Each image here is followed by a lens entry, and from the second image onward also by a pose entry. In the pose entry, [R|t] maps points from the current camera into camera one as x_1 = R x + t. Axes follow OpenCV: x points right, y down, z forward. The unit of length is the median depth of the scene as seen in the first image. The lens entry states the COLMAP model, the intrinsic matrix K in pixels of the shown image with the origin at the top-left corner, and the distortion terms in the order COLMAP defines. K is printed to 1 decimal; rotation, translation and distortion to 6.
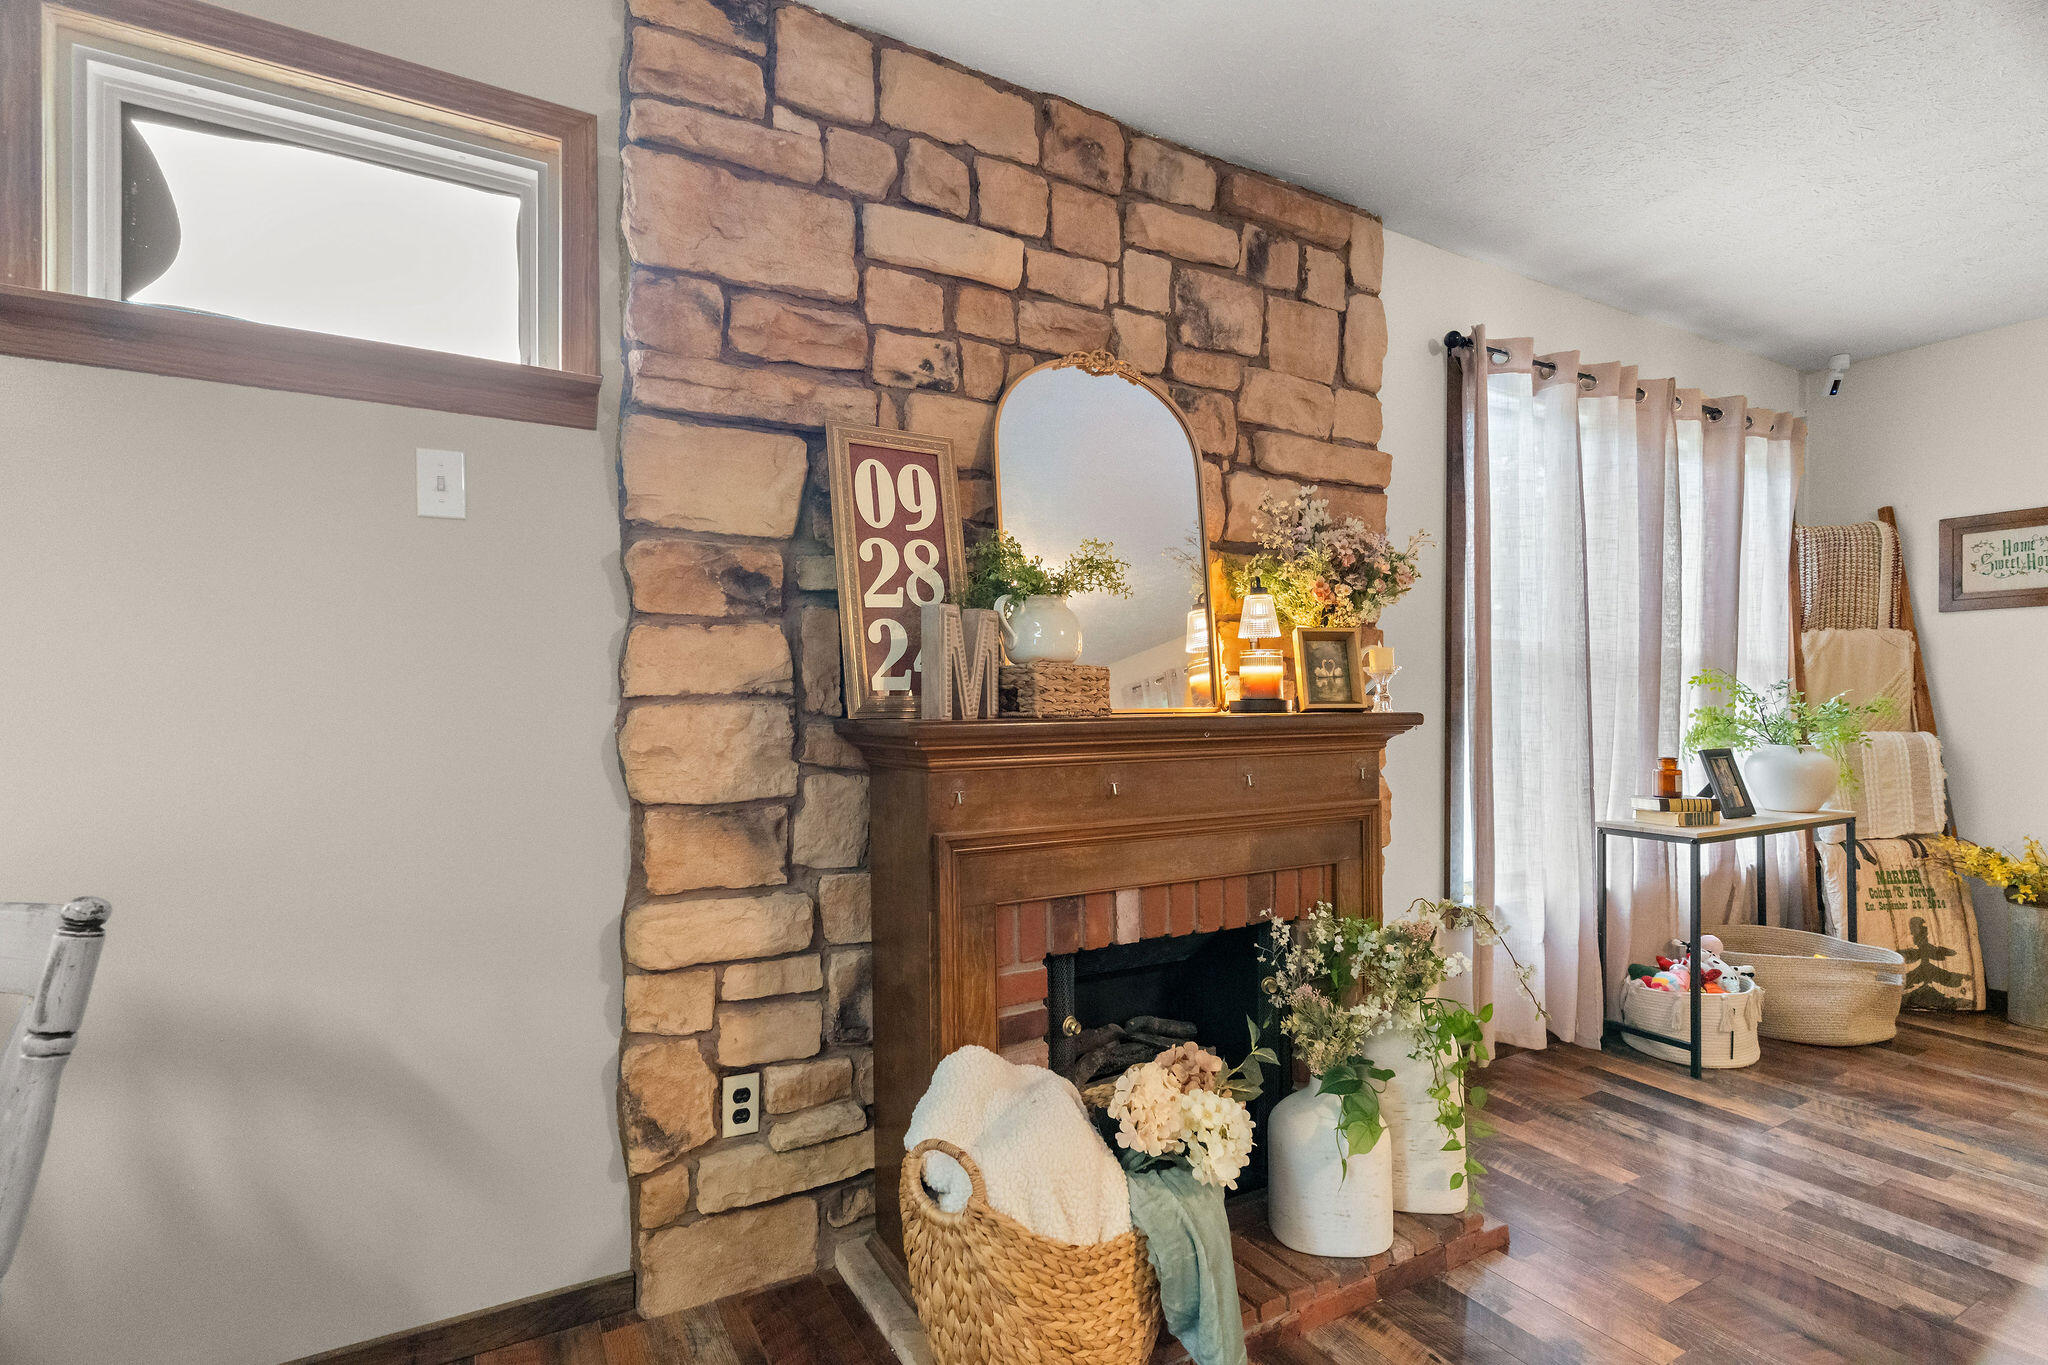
lens RADIAL K [[974.4, 0, 1018.4], [0, 974.4, 699.7], [0, 0, 1]] dist [0.001668, -0.000065]
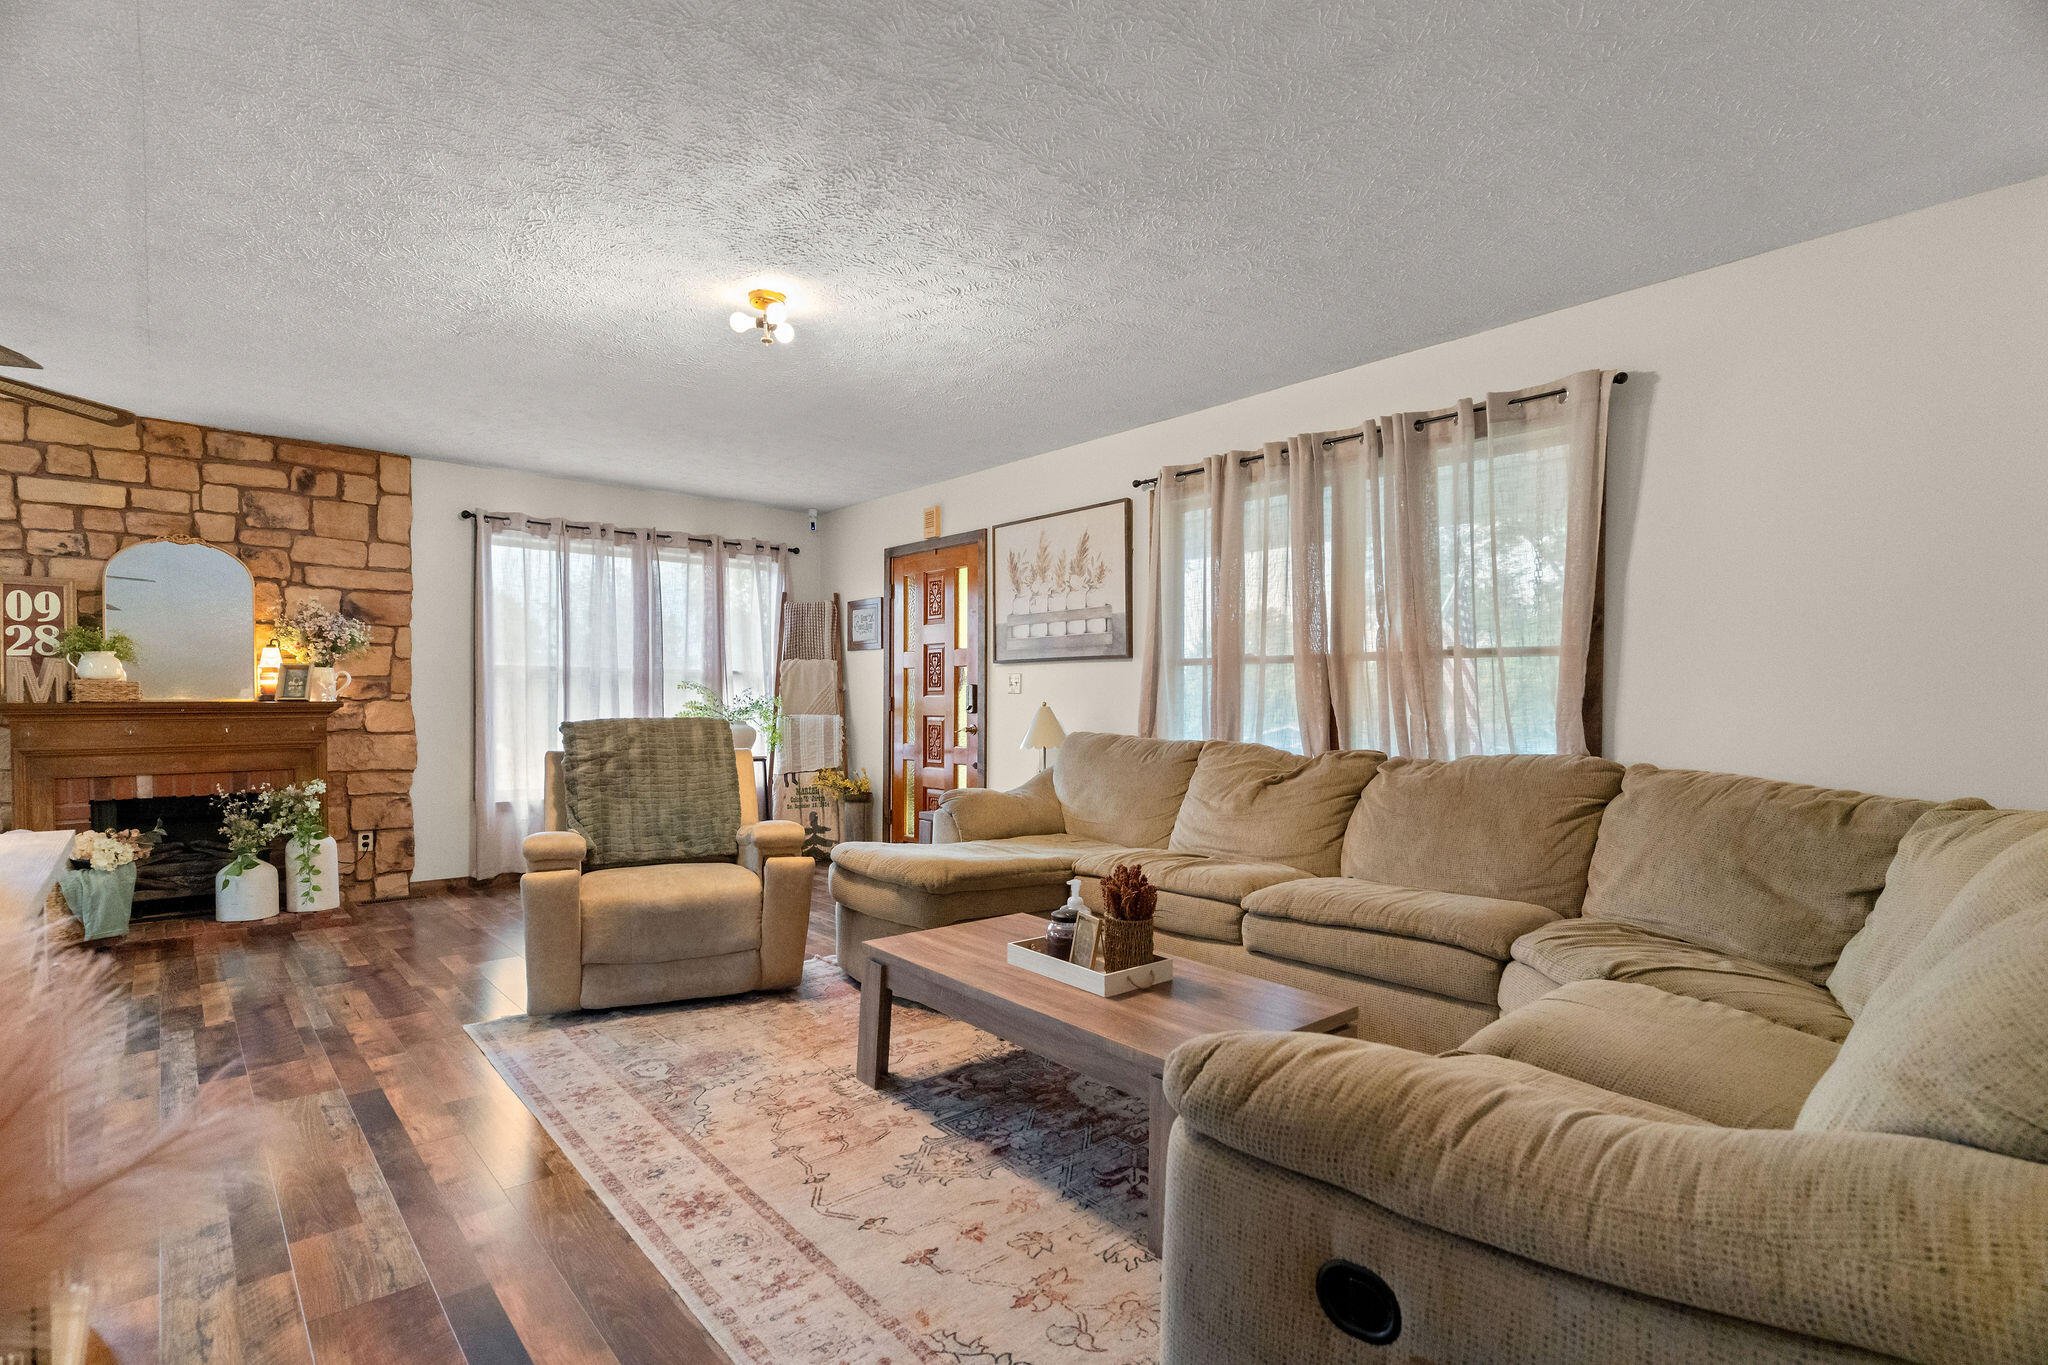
lens RADIAL K [[978.4, 0, 1030.7], [0, 978.4, 712.2], [0, 0, 1]] dist [0.000865, -0.000663]
pose [[0.981286, -0.001570, 0.192547, 1.773468], [-0.000382, 0.999949, 0.010104, 0.016564], [-0.192554, -0.009989, 0.981236, -1.751804]]
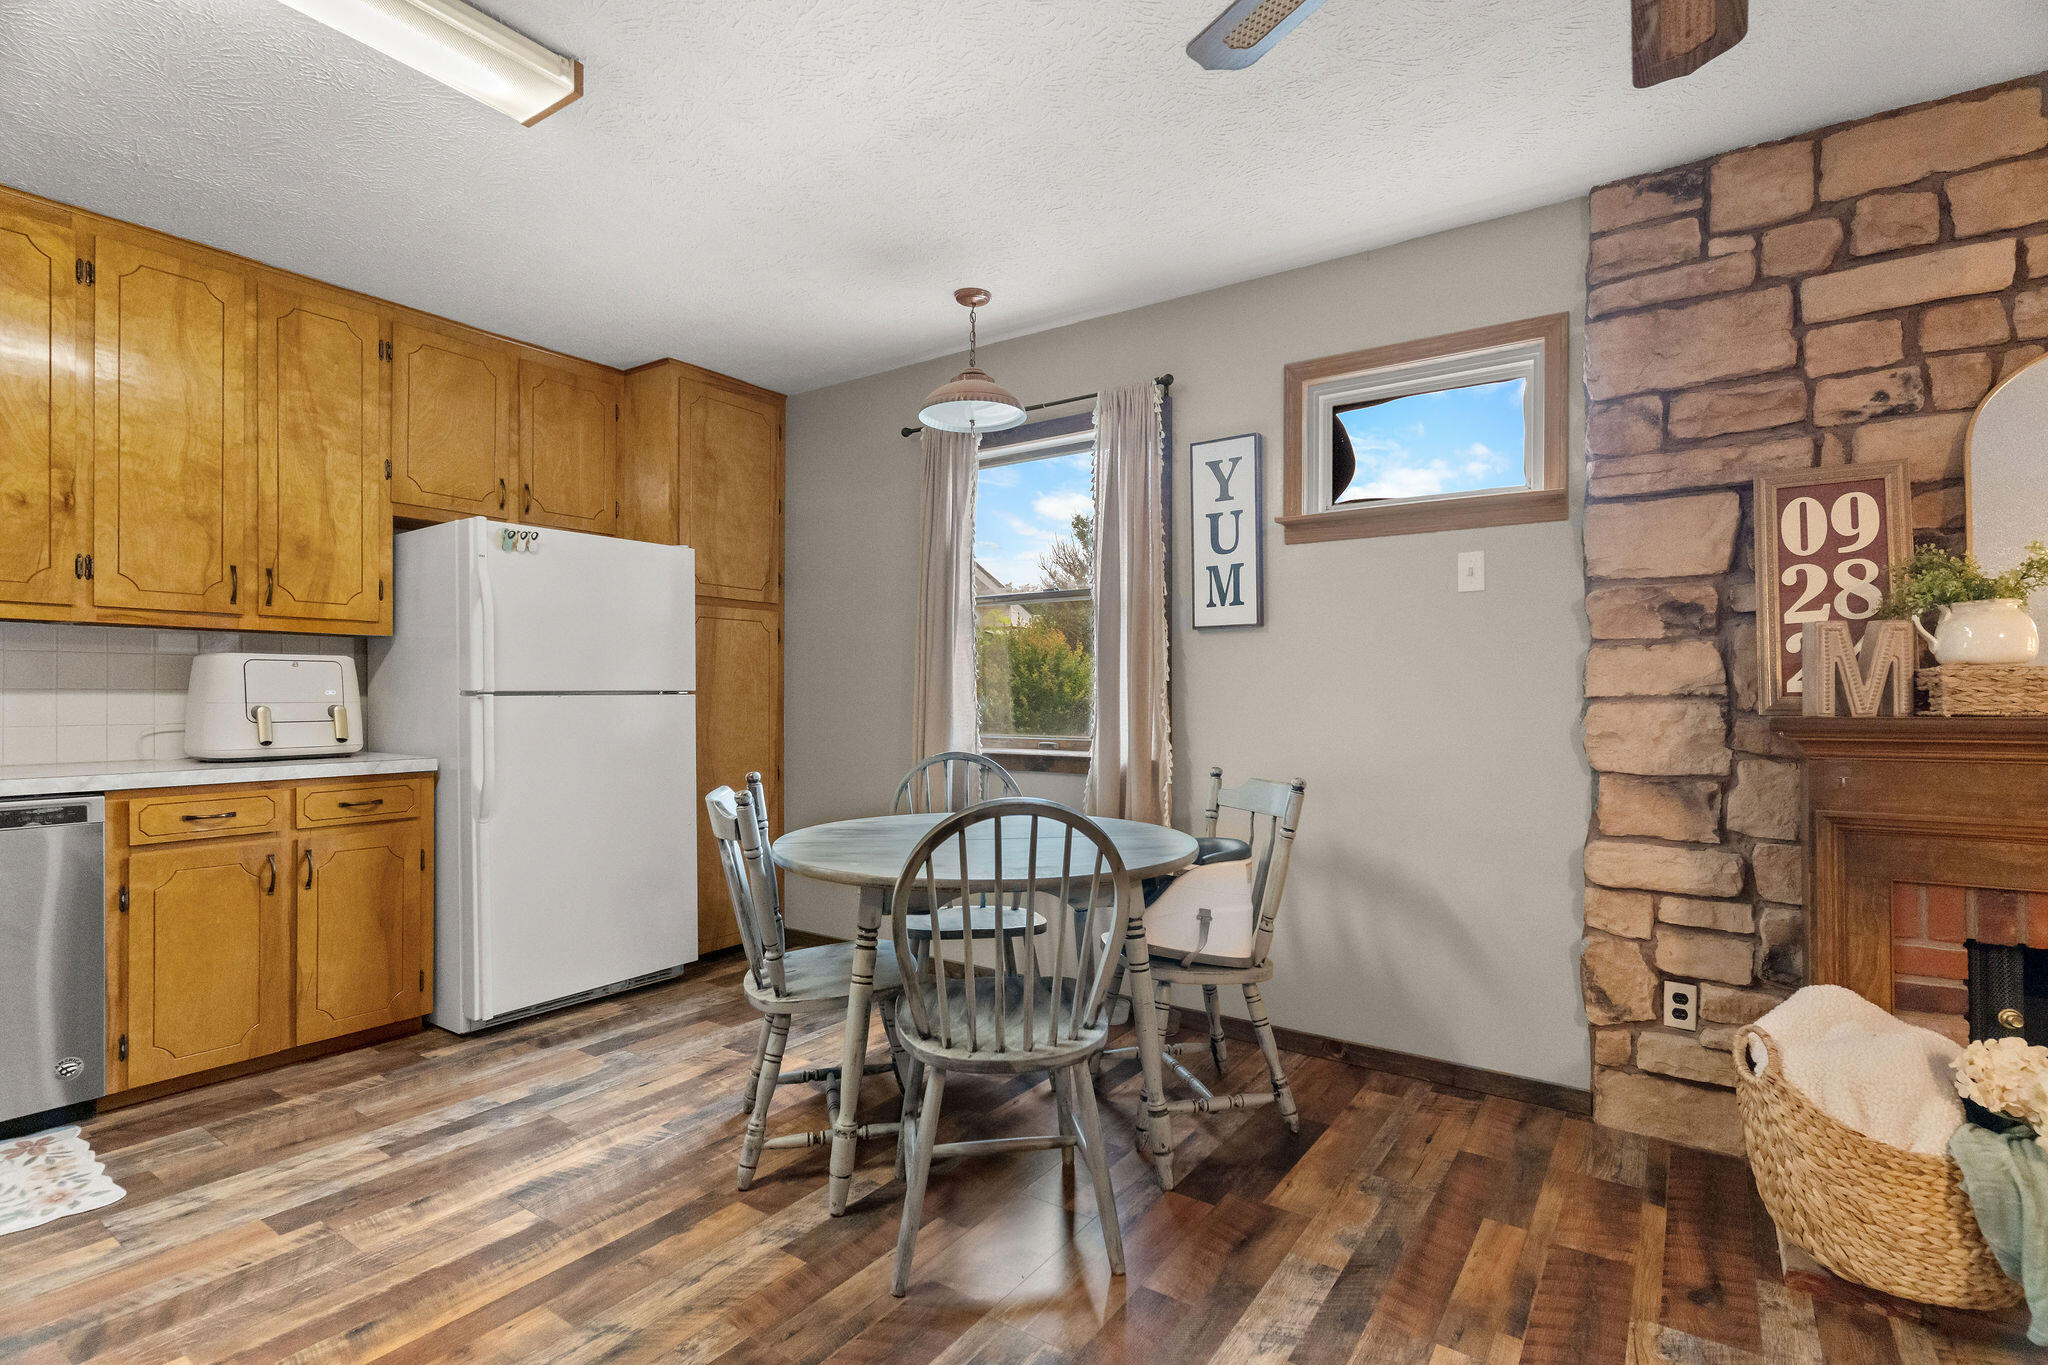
lens RADIAL K [[974.4, 0, 1018.4], [0, 974.4, 699.7], [0, 0, 1]] dist [0.001668, -0.000065]
pose [[0.421712, 0.002363, -0.906727, 0.533762], [-0.004742, 0.999989, 0.000400, 0.003999], [0.906718, 0.004131, 0.421718, -0.372871]]
